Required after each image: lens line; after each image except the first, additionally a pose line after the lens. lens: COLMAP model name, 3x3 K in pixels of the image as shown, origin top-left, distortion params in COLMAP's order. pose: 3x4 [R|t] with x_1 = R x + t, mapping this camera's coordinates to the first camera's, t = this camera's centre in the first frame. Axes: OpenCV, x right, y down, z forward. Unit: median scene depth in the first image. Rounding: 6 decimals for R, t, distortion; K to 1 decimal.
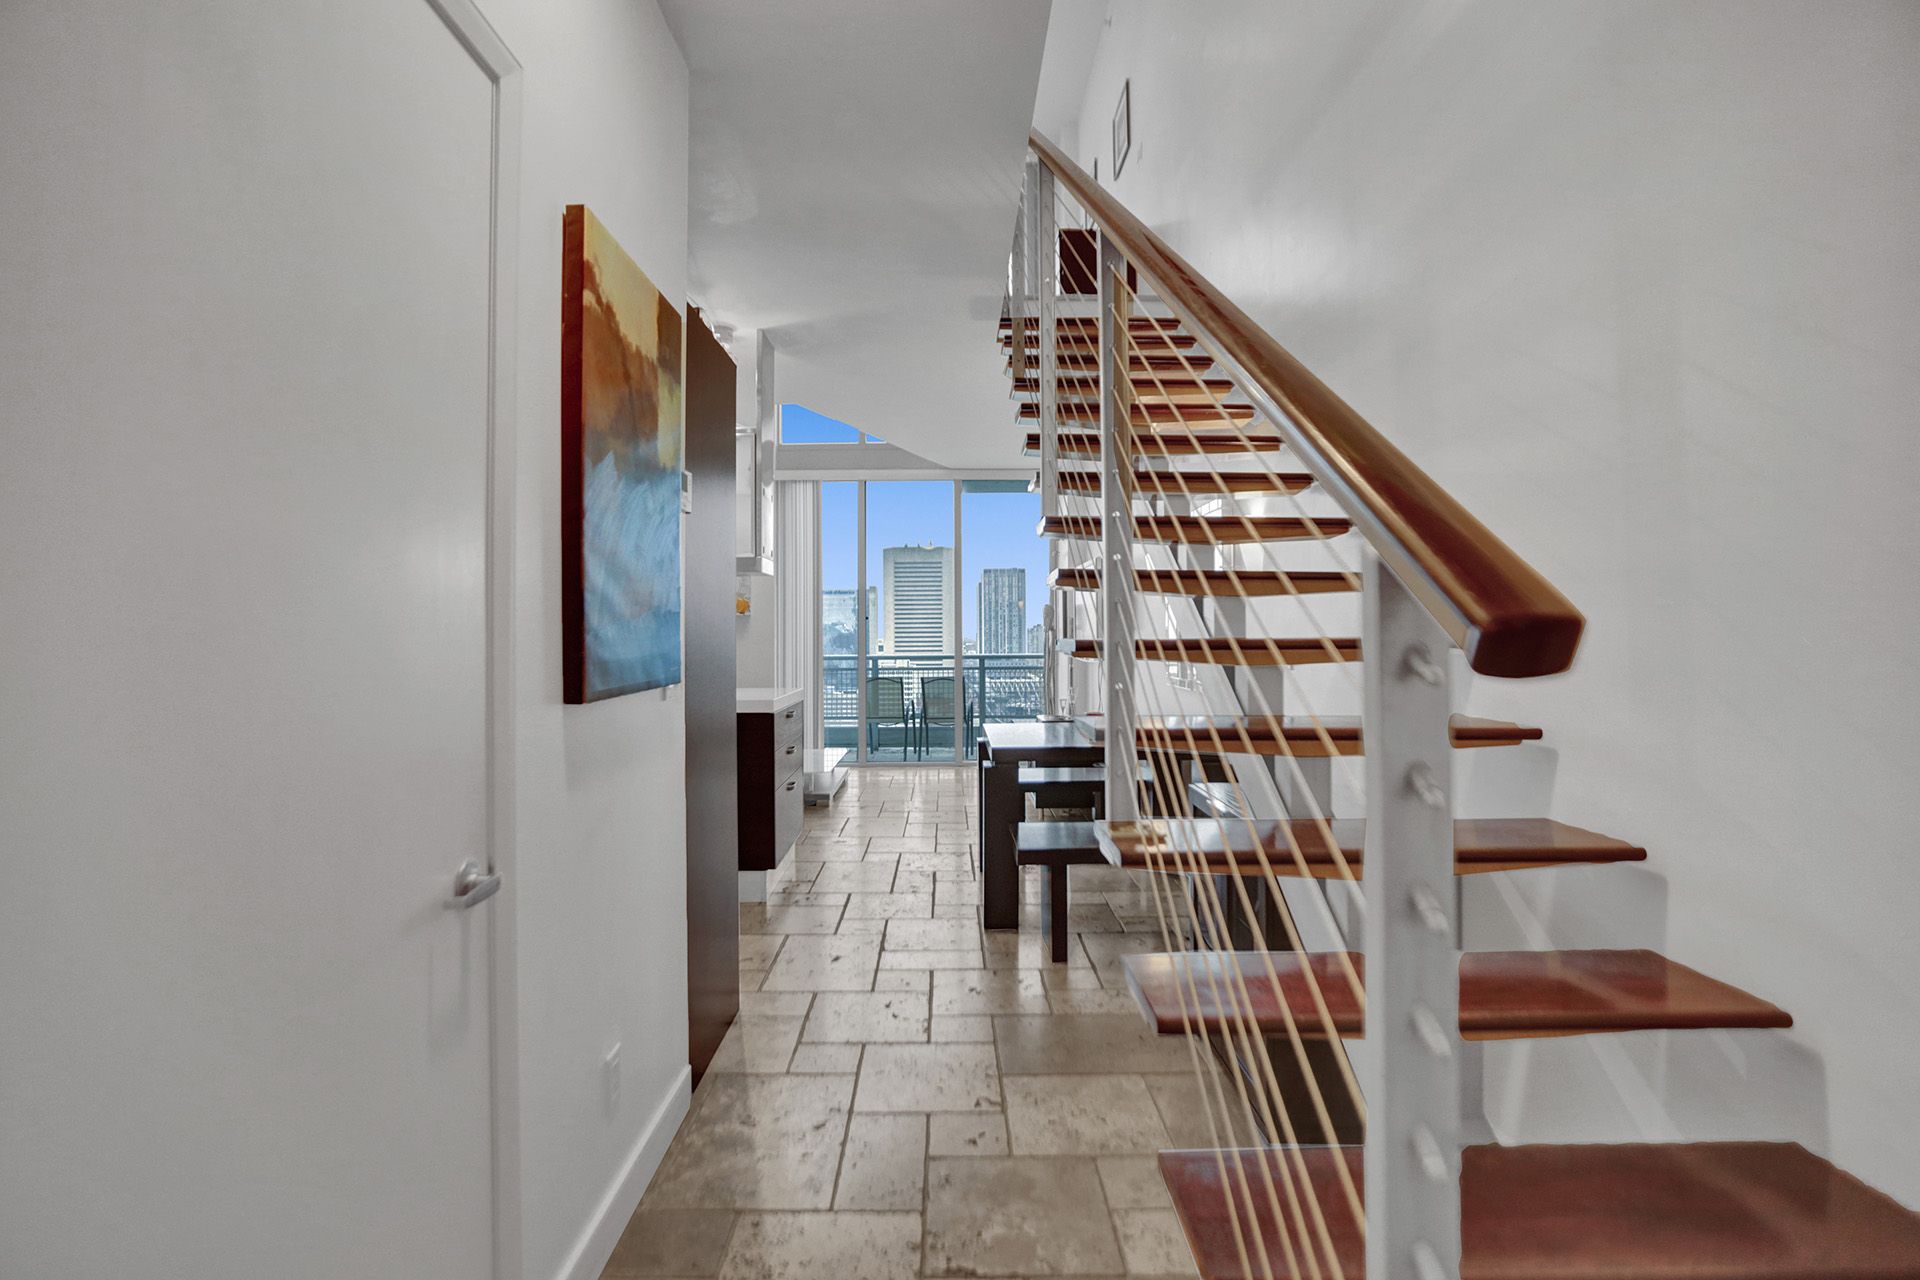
lens RADIAL K [[880.1, 0, 950.2], [0, 880.1, 649.9], [0, 0, 1]] dist [-0.057219, 0.054482]
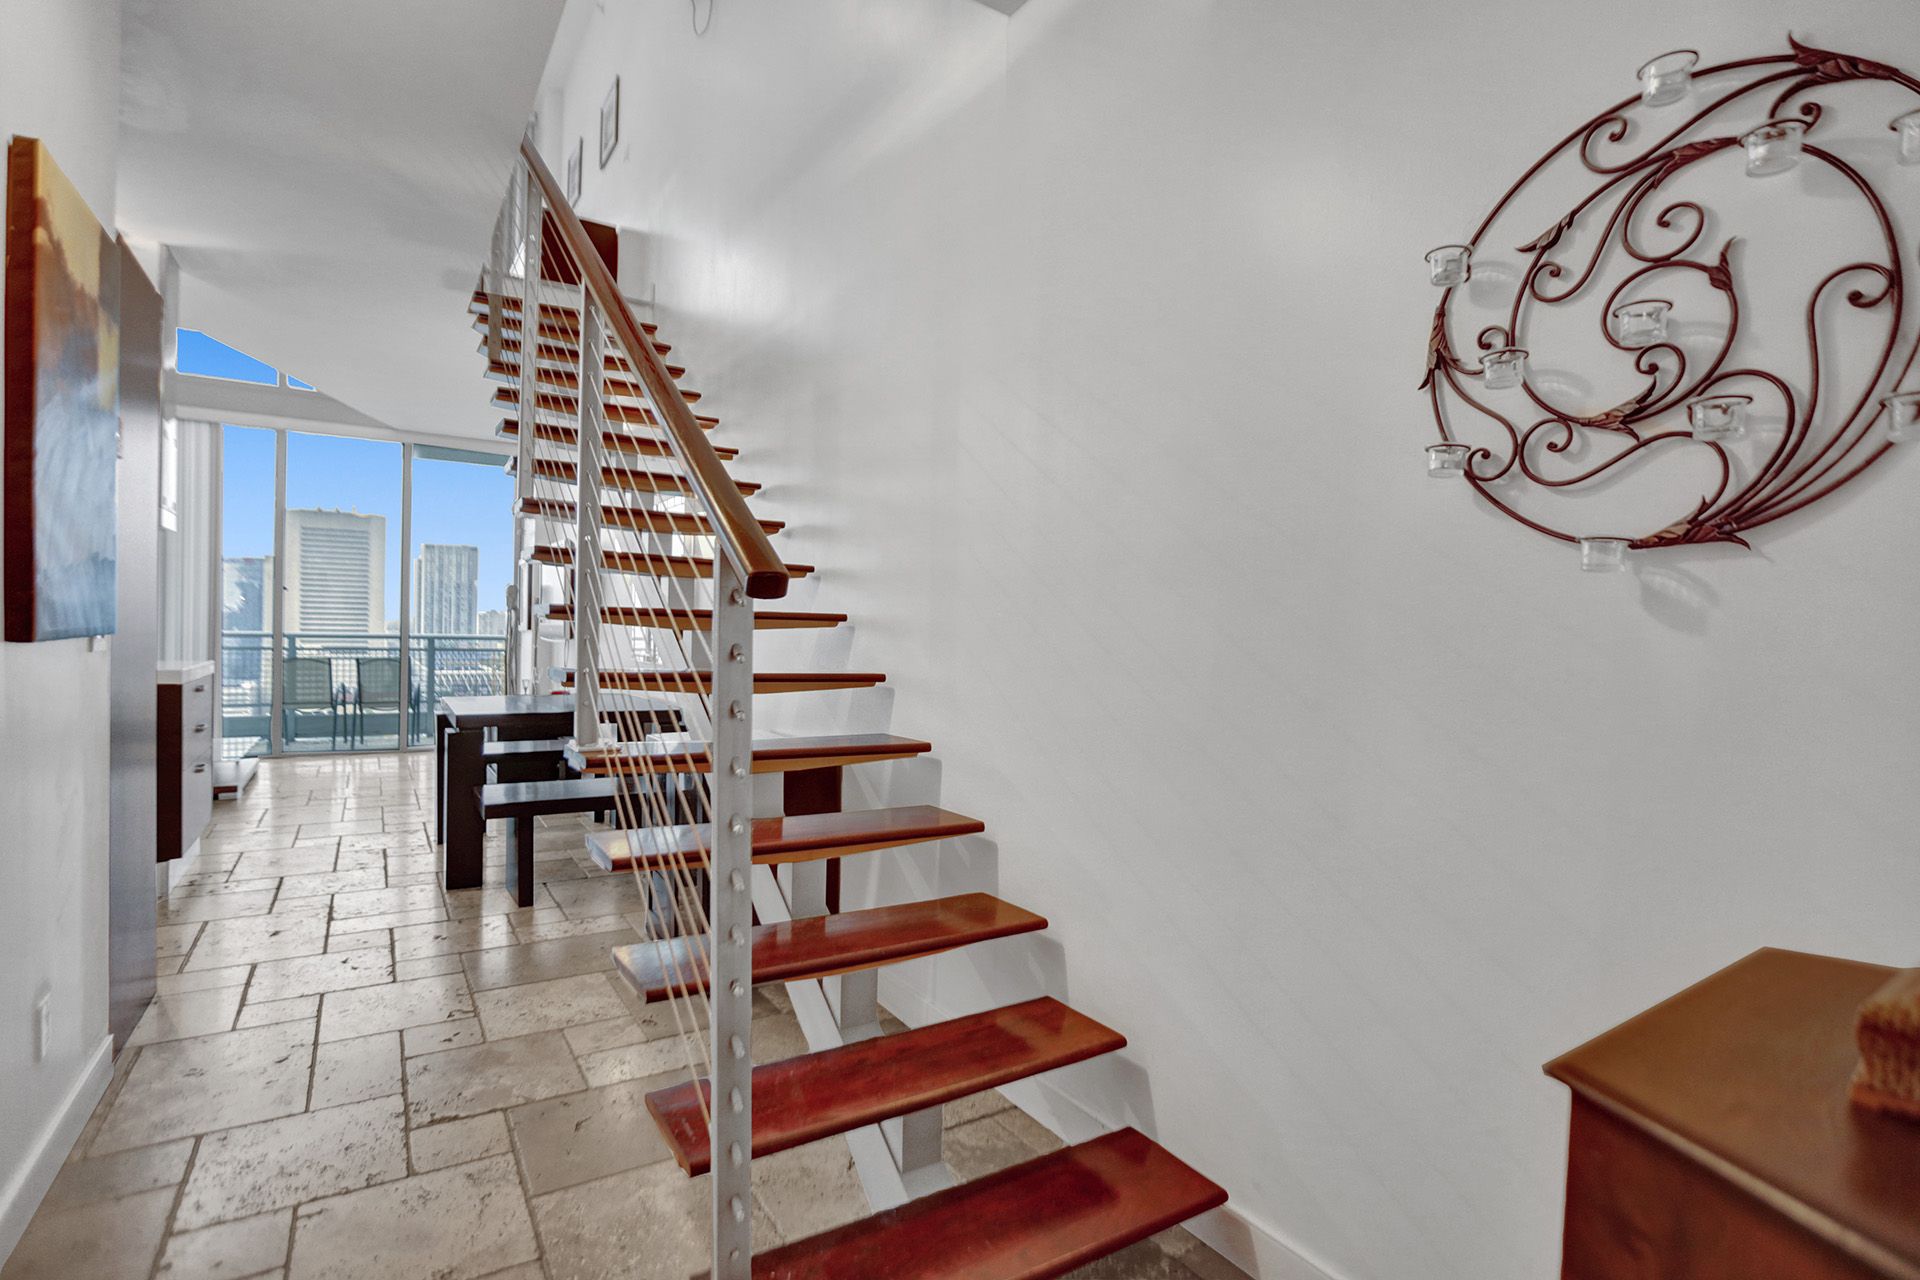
lens RADIAL K [[886.0, 0, 951.8], [0, 886.0, 619.5], [0, 0, 1]] dist [-0.054347, 0.019286]
pose [[0.833830, 0.028125, 0.551304, -0.040630], [-0.014590, 0.999475, -0.028921, 0.024474], [-0.551828, 0.016072, 0.833803, -0.203931]]
